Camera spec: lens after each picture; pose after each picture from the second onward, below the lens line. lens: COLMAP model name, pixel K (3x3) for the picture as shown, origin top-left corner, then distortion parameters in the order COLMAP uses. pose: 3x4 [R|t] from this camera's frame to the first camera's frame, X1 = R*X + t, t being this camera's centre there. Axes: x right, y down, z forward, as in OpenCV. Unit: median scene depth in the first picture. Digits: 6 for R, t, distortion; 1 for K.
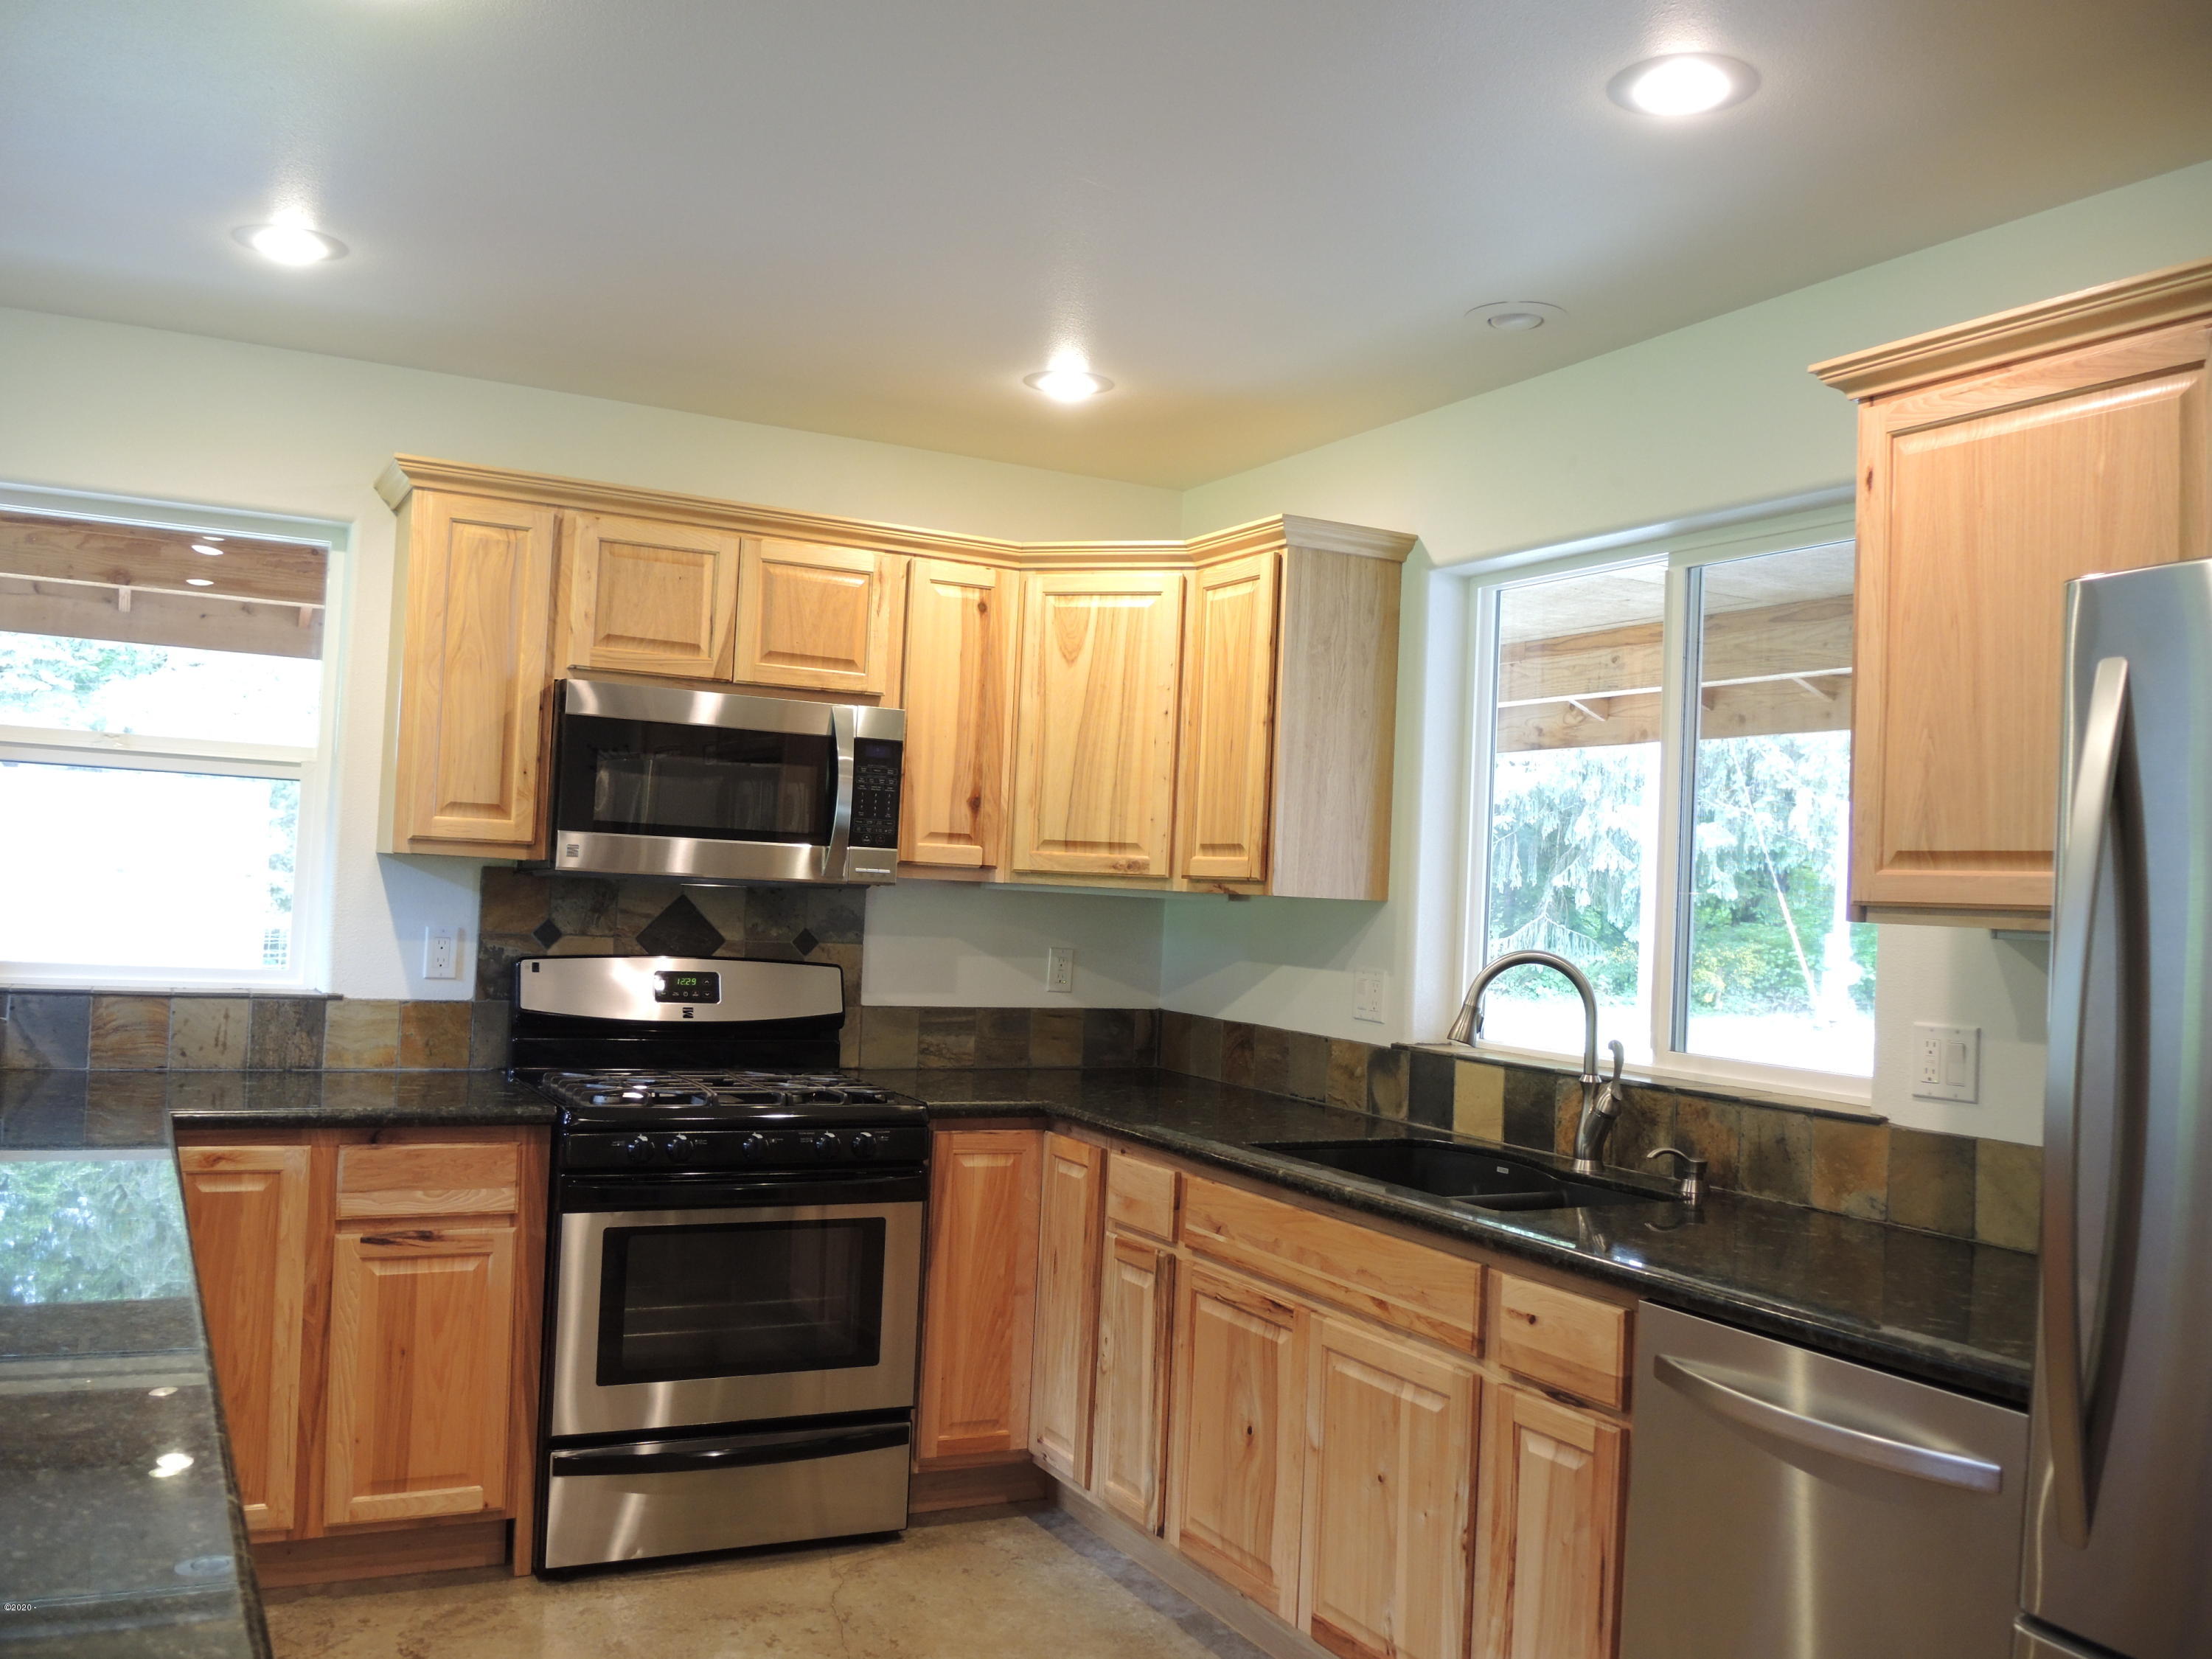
lens RADIAL K [[1846.1, 0, 1114.3], [0, 1846.1, 824.3], [0, 0, 1]] dist [-0.036408, -0.059617]
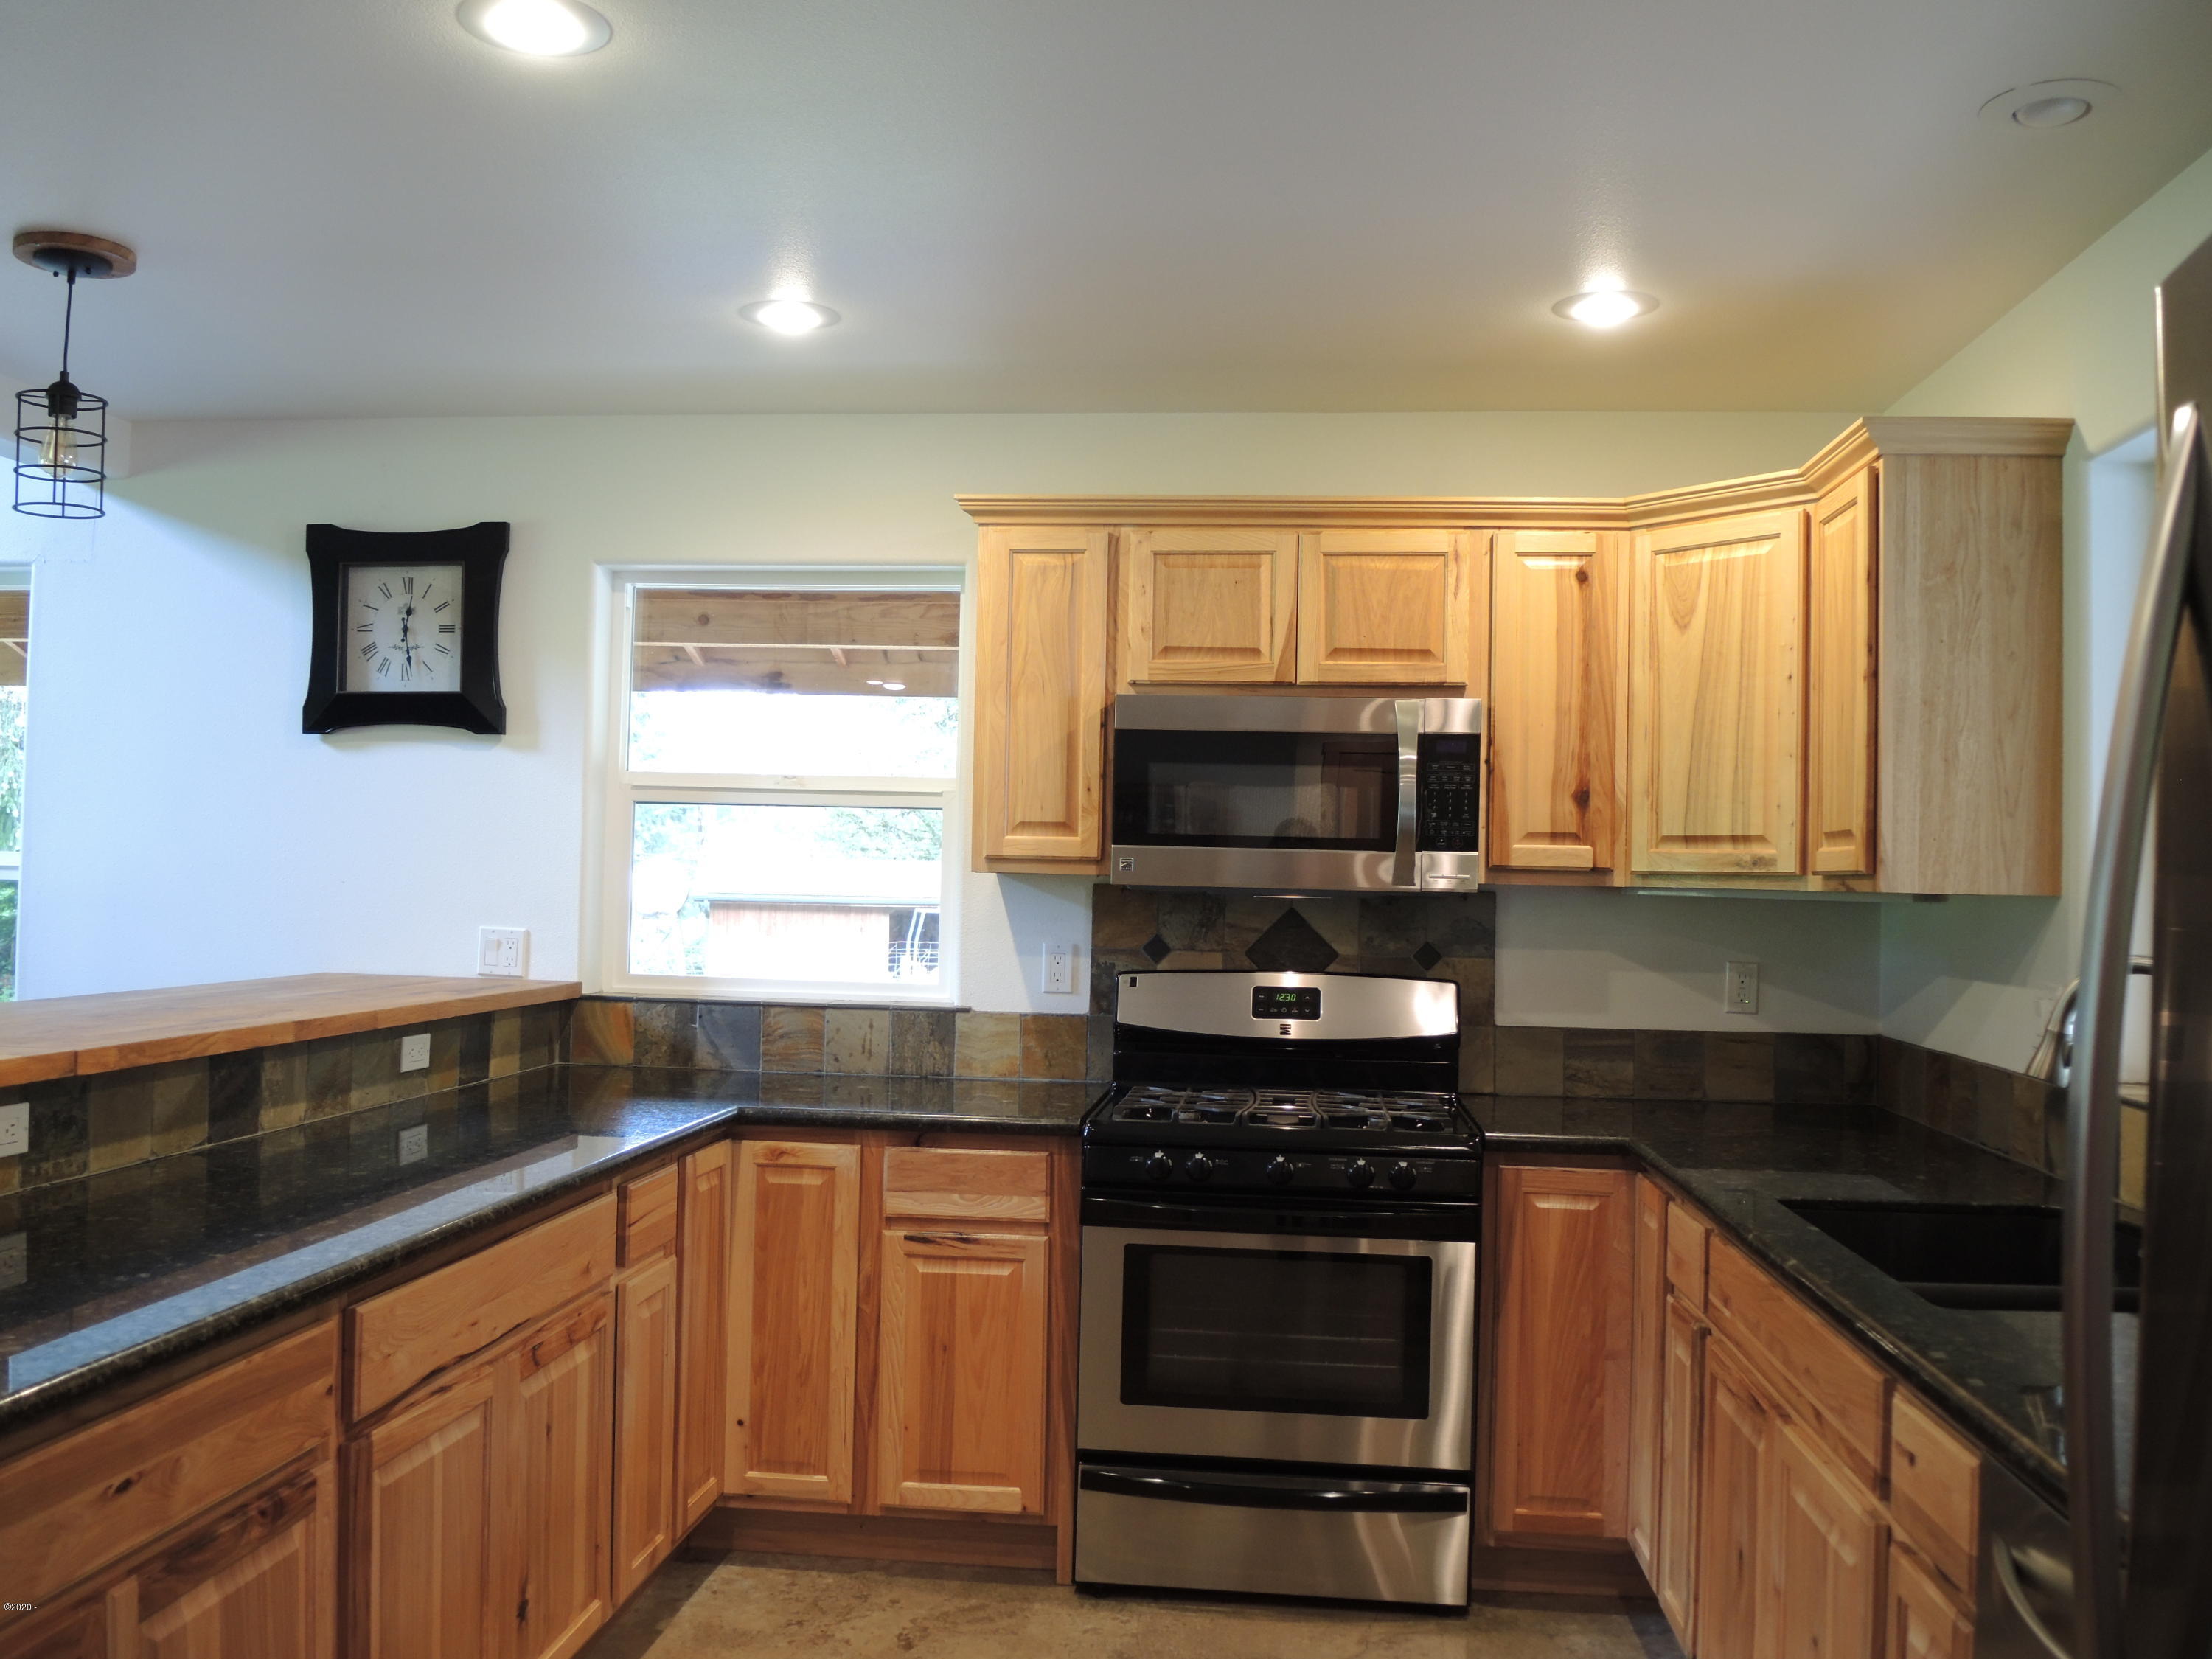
lens RADIAL K [[1846.1, 0, 1114.3], [0, 1846.1, 824.3], [0, 0, 1]] dist [-0.036408, -0.059617]
pose [[0.829739, -0.044675, -0.556361, 0.250074], [0.036412, 0.999001, -0.025915, 0.017440], [0.556963, 0.001244, 0.830536, 0.153434]]
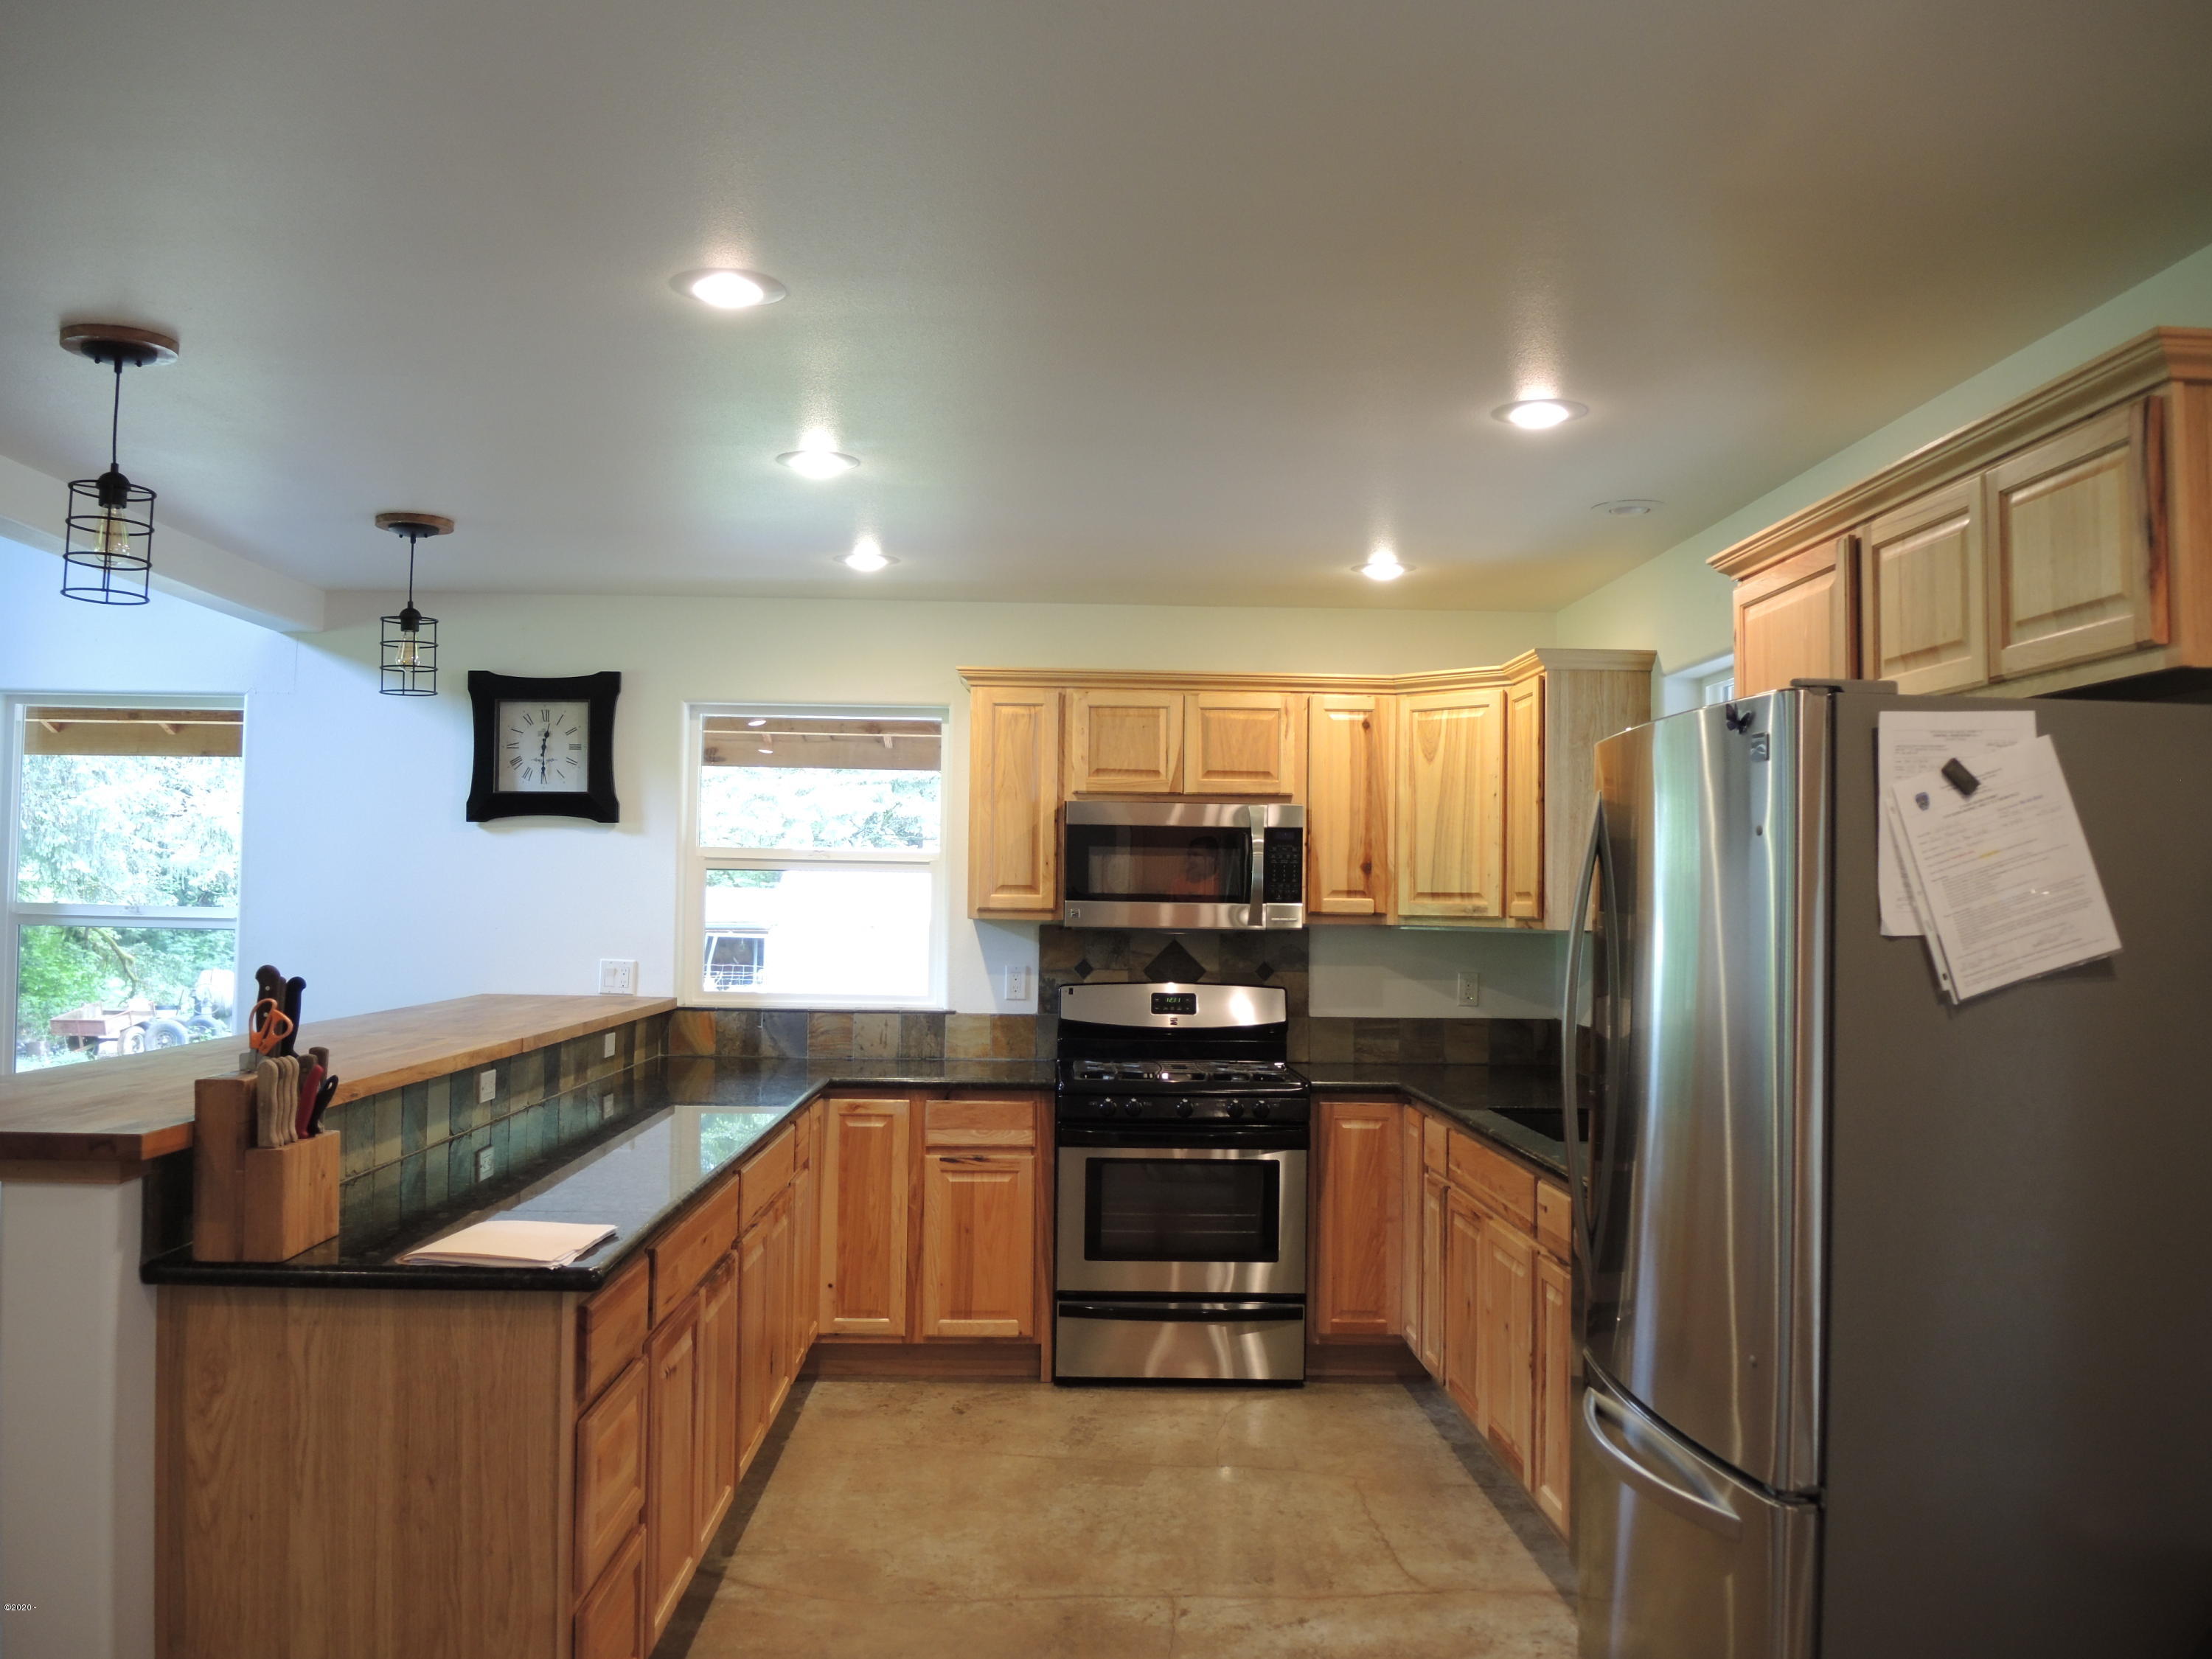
lens RADIAL K [[1846.1, 0, 1114.3], [0, 1846.1, 824.3], [0, 0, 1]] dist [-0.036408, -0.059617]
pose [[0.897047, -0.052806, -0.438769, 0.393086], [0.043645, 0.998568, -0.030947, -0.010352], [0.439774, 0.008611, 0.898067, -0.346352]]
